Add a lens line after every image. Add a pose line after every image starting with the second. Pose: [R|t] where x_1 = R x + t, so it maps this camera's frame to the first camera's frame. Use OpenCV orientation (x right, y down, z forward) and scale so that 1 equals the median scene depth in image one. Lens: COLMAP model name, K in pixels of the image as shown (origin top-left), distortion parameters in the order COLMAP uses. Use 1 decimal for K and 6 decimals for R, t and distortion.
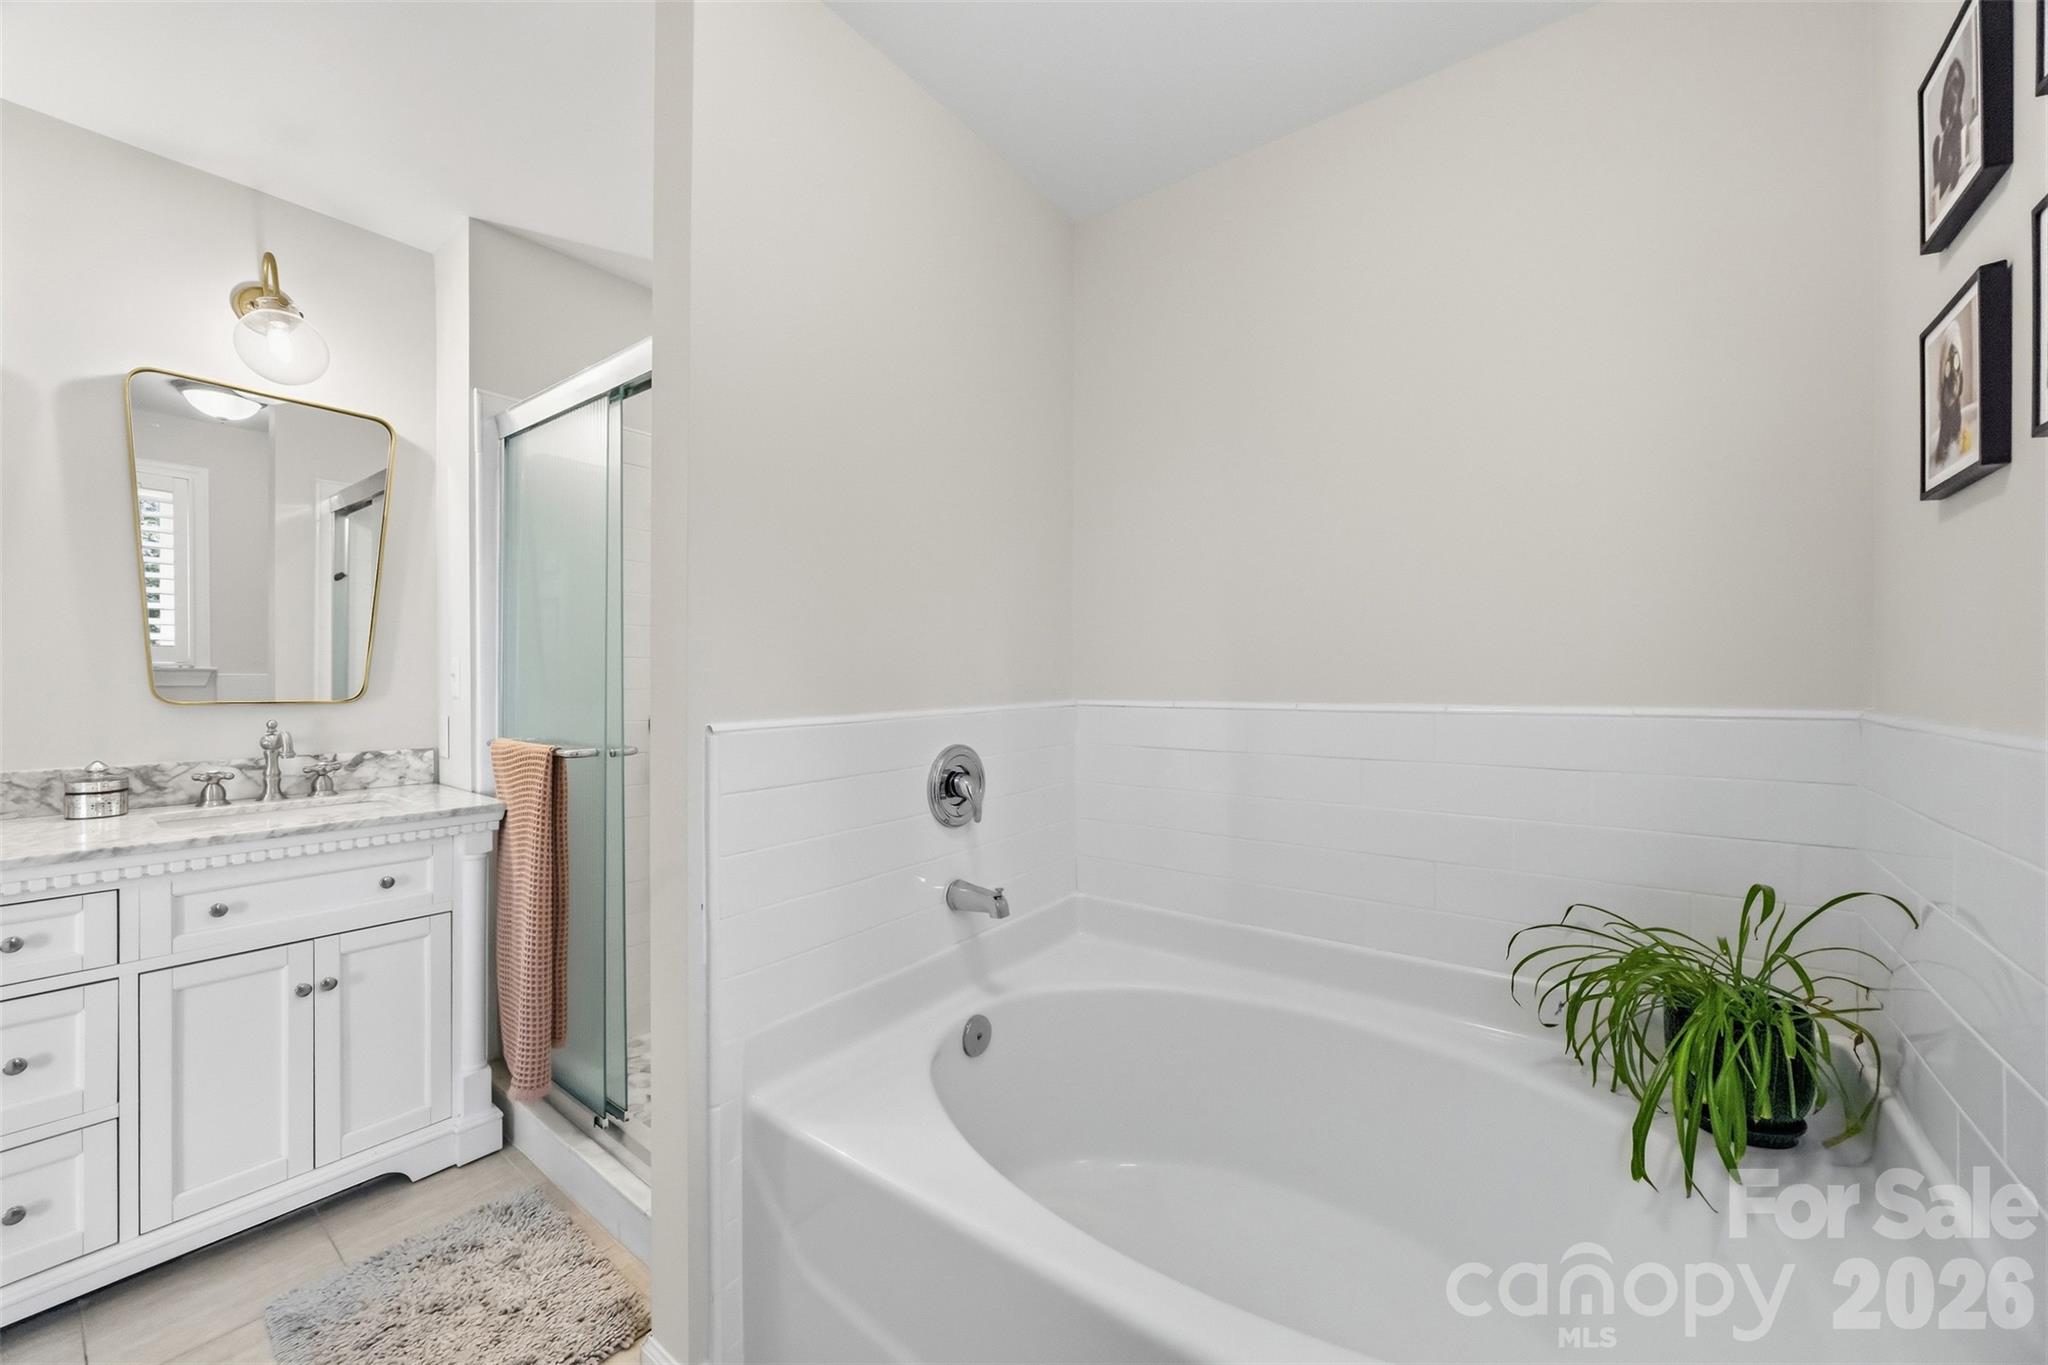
lens RADIAL K [[785.7, 0, 1023.1], [0, 785.7, 677.1], [0, 0, 1]] dist [-0.000658, -0.000034]
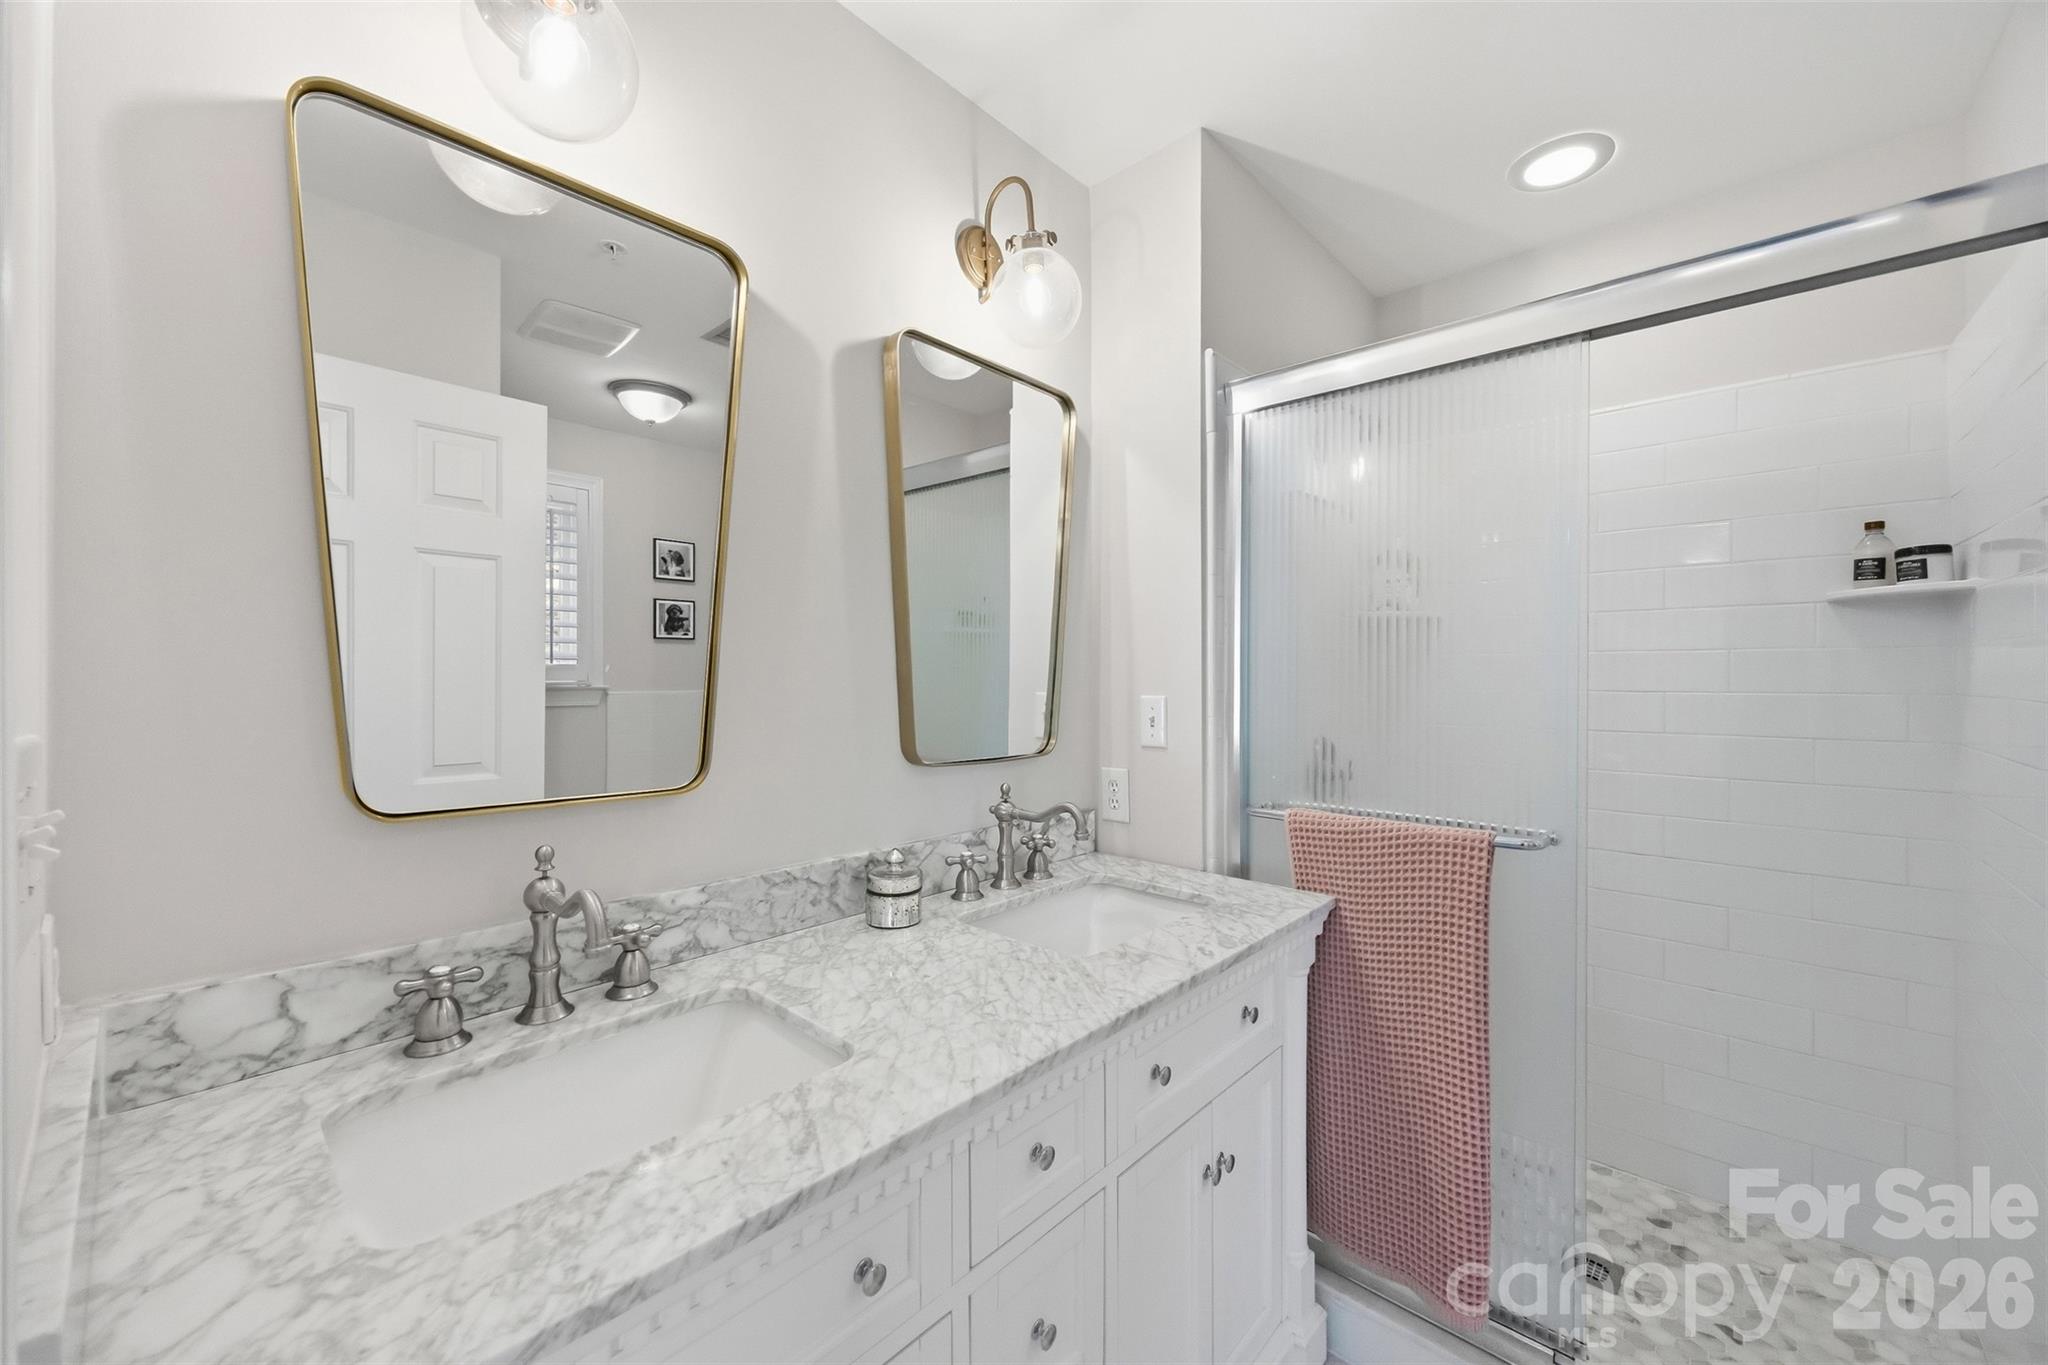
lens RADIAL K [[785.7, 0, 1026.8], [0, 785.7, 676.5], [0, 0, 1]] dist [-0.000658, -0.000034]
pose [[0.995305, 0.004215, -0.096695, -0.987089], [-0.004046, 0.999990, 0.001944, -0.059393], [0.096703, -0.001544, 0.995312, 0.267810]]
